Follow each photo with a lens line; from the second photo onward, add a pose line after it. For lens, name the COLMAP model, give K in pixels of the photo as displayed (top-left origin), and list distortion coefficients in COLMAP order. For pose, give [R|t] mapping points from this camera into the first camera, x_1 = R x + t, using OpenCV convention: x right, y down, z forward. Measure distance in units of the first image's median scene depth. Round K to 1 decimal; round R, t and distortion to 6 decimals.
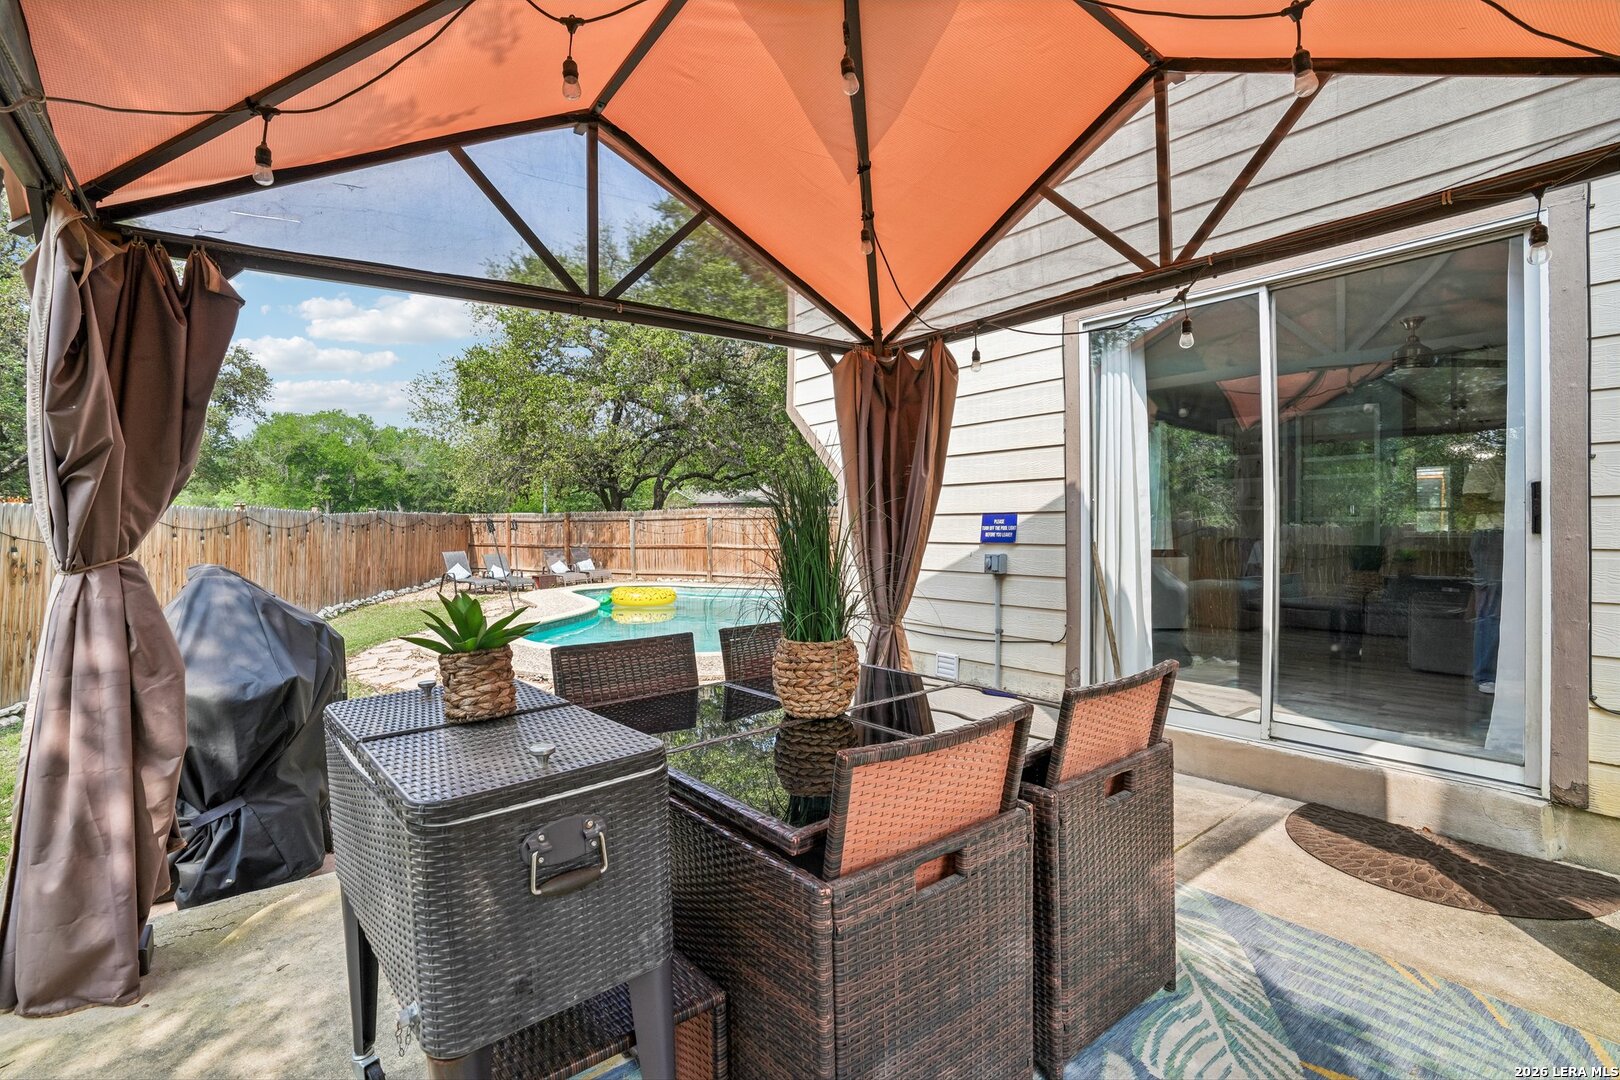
lens RADIAL K [[739.1, 0, 815.4], [0, 739.1, 538.9], [0, 0, 1]] dist [-0.017224, 0.000356]
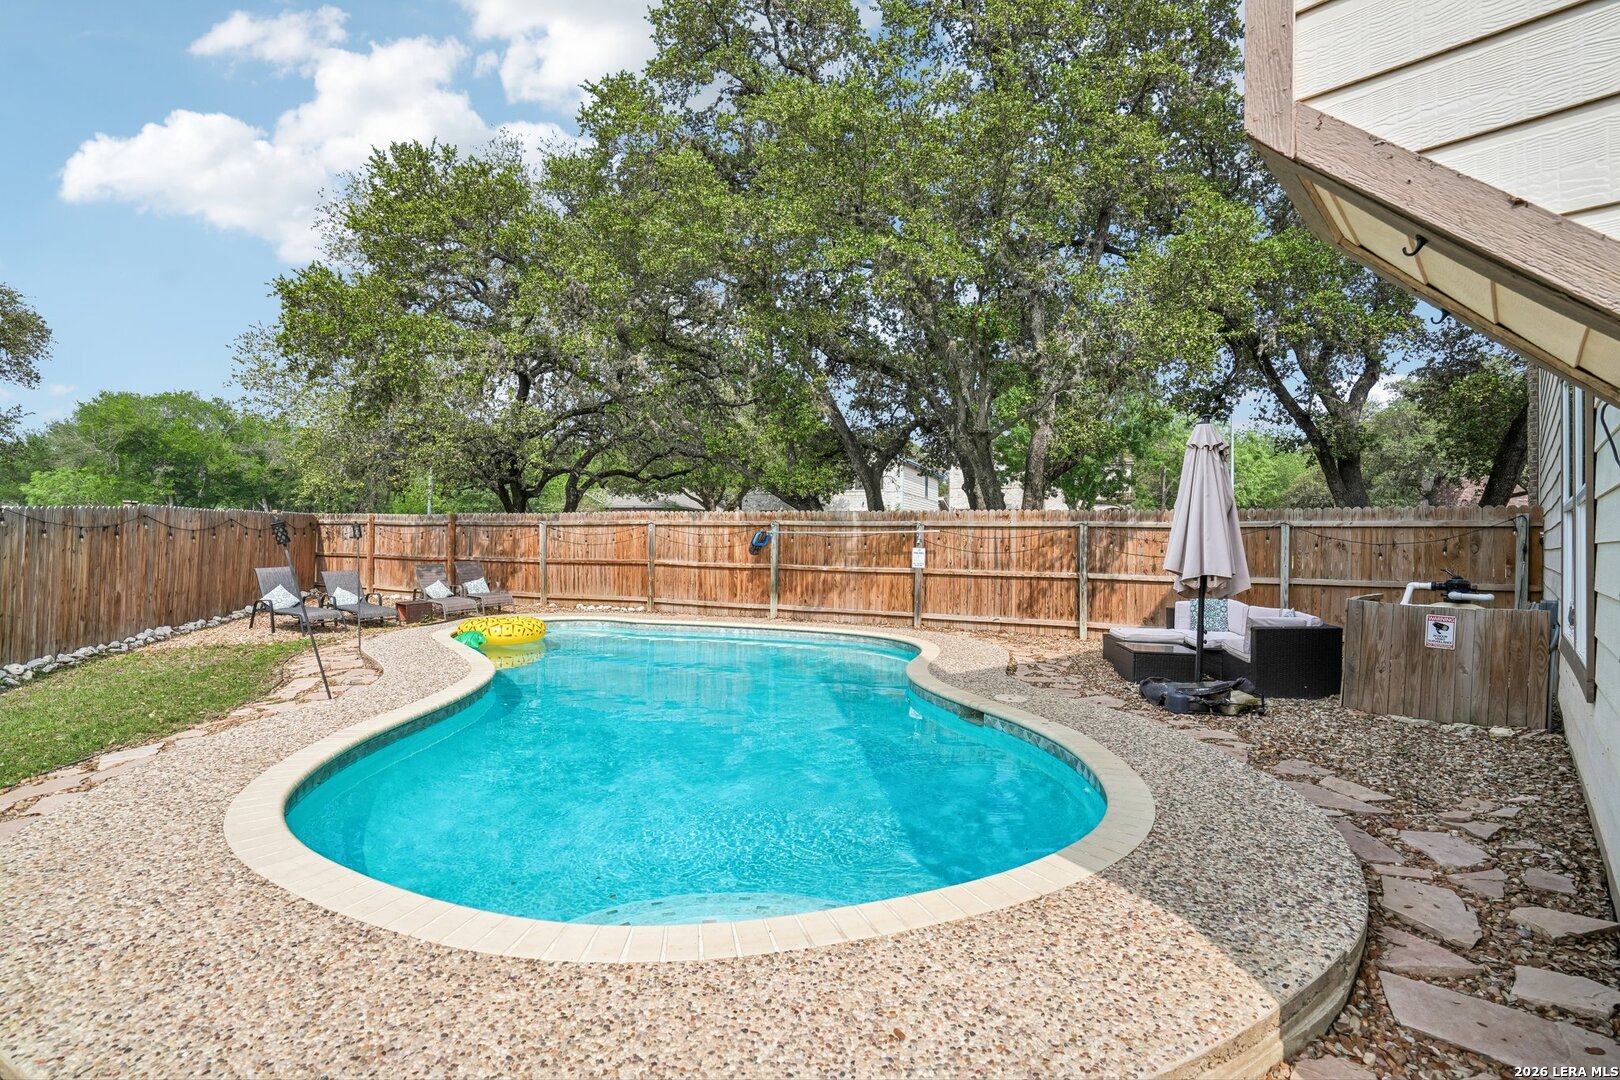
lens RADIAL K [[739.1, 0, 800.1], [0, 739.1, 540.5], [0, 0, 1]] dist [-0.017224, 0.000356]
pose [[0.994282, 0.015110, 0.105713, -0.060538], [-0.014077, 0.999846, -0.010510, -0.005197], [-0.105856, 0.008961, 0.994341, 0.206592]]
